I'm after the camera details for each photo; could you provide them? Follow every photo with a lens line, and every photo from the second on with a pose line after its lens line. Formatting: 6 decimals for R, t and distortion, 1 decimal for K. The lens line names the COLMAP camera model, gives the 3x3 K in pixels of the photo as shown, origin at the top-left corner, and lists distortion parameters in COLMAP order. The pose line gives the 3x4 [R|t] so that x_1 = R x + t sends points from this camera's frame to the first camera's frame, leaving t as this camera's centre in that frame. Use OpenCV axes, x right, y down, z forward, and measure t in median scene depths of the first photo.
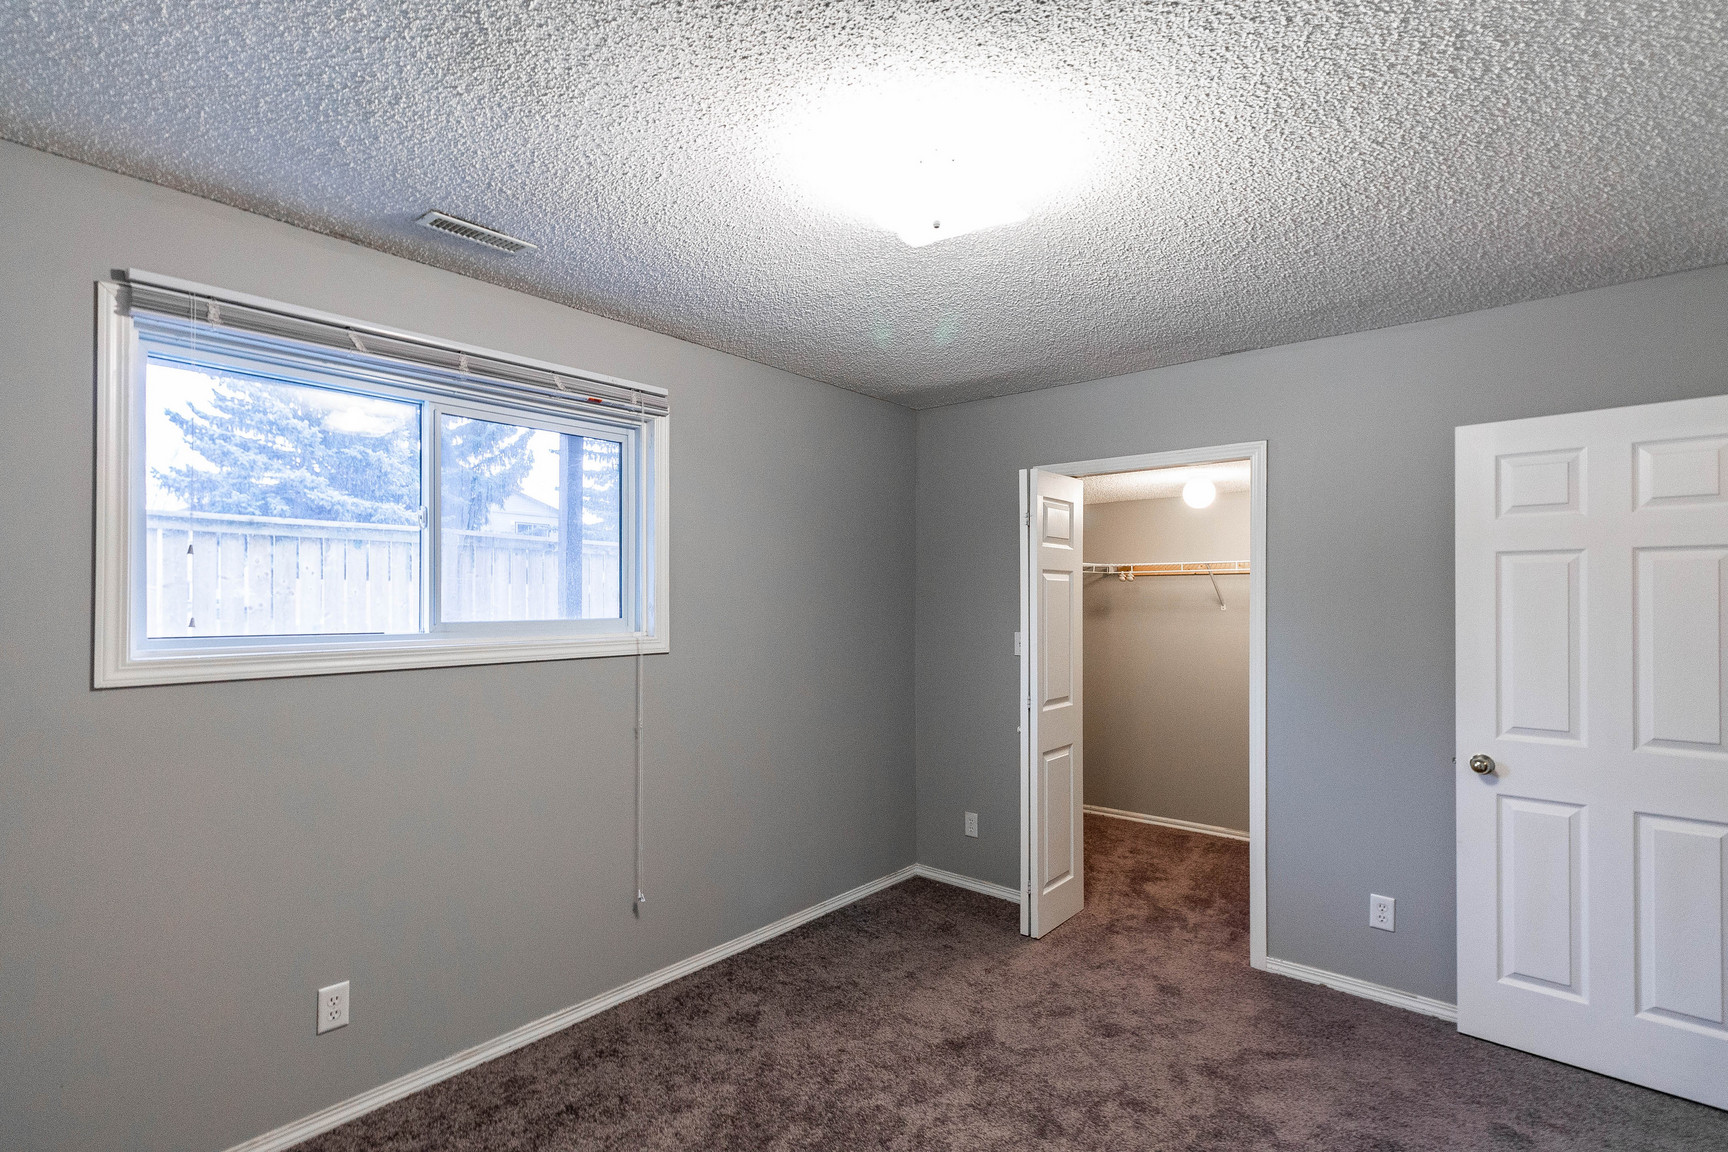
lens RADIAL K [[801.5, 0, 865.5], [0, 801.5, 596.6], [0, 0, 1]] dist [0.000494, -0.000002]
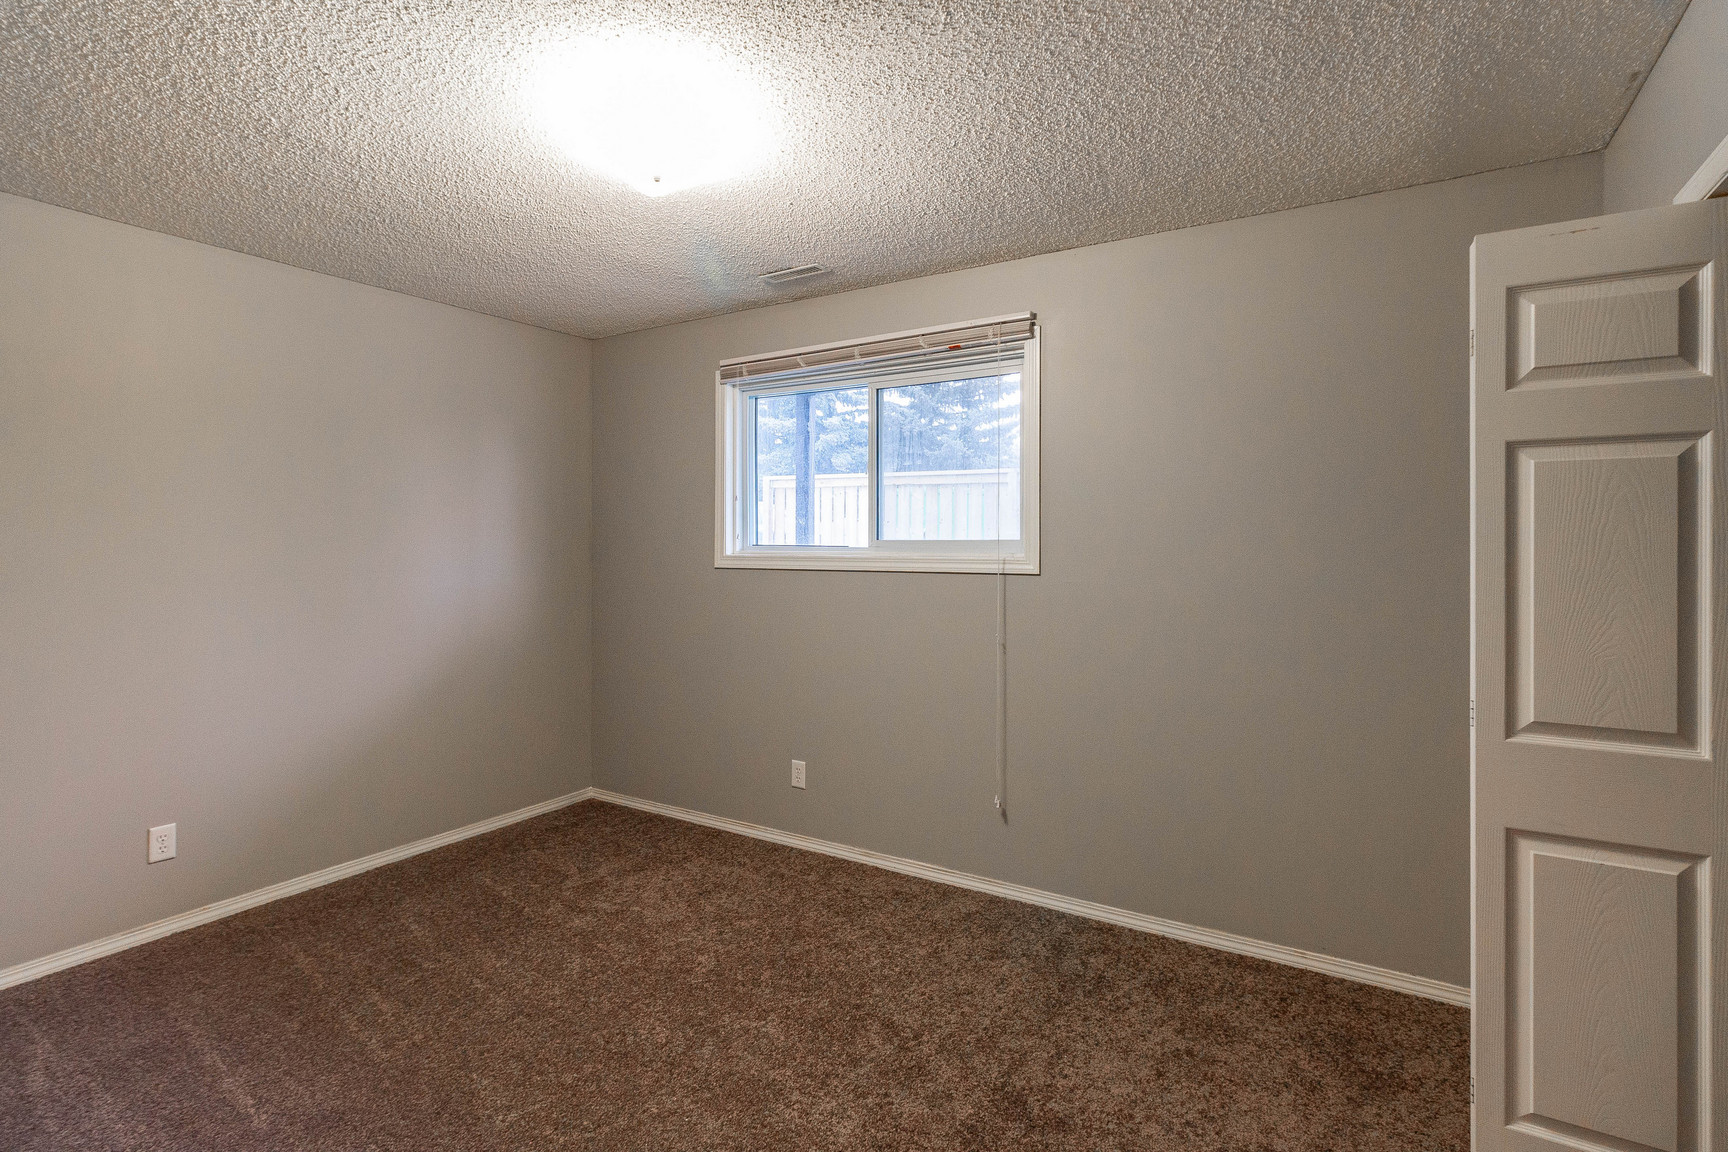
lens RADIAL K [[832.0, 0, 884.6], [0, 832.0, 543.7], [0, 0, 1]] dist [-0.000601, -0.000055]
pose [[0.157192, 0.008321, -0.987533, 0.891595], [0.002839, 0.999957, 0.008878, 0.026512], [0.987564, -0.004199, 0.157161, 0.778012]]
